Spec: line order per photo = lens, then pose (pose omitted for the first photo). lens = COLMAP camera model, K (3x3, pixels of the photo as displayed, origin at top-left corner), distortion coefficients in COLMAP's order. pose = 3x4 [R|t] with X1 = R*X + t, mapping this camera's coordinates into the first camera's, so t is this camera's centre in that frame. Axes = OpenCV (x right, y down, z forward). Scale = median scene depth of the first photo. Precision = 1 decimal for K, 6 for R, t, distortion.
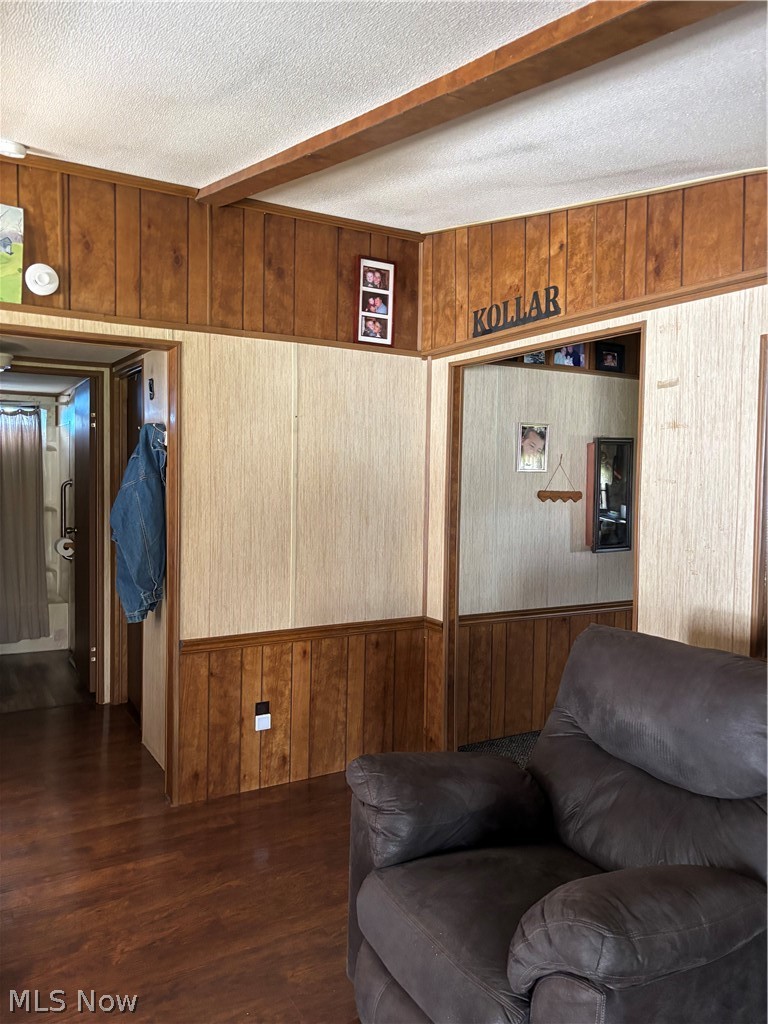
lens RADIAL K [[763.2, 0, 386.1], [0, 763.2, 508.9], [0, 0, 1]] dist [0.014706, -0.001393]
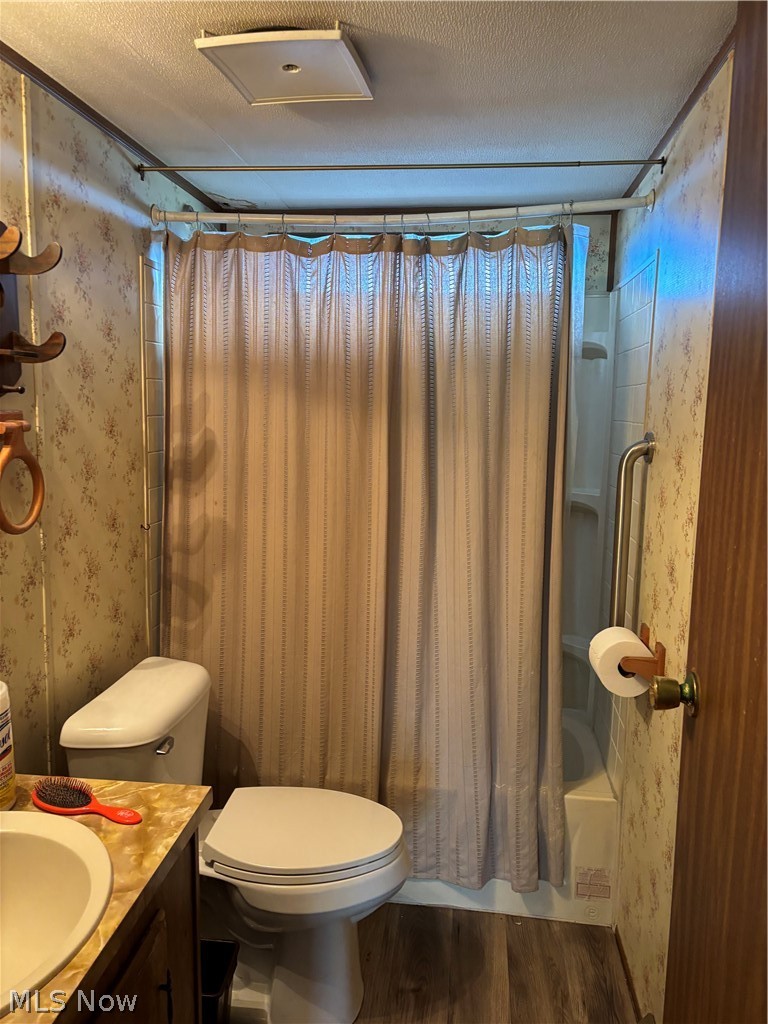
lens RADIAL K [[763.2, 0, 386.1], [0, 763.2, 508.9], [0, 0, 1]] dist [0.014706, -0.001393]
pose [[0.786997, 0.076288, -0.612222, -0.287003], [-0.027318, 0.995661, 0.088951, -0.033183], [0.616351, -0.053280, 0.785667, 0.649065]]
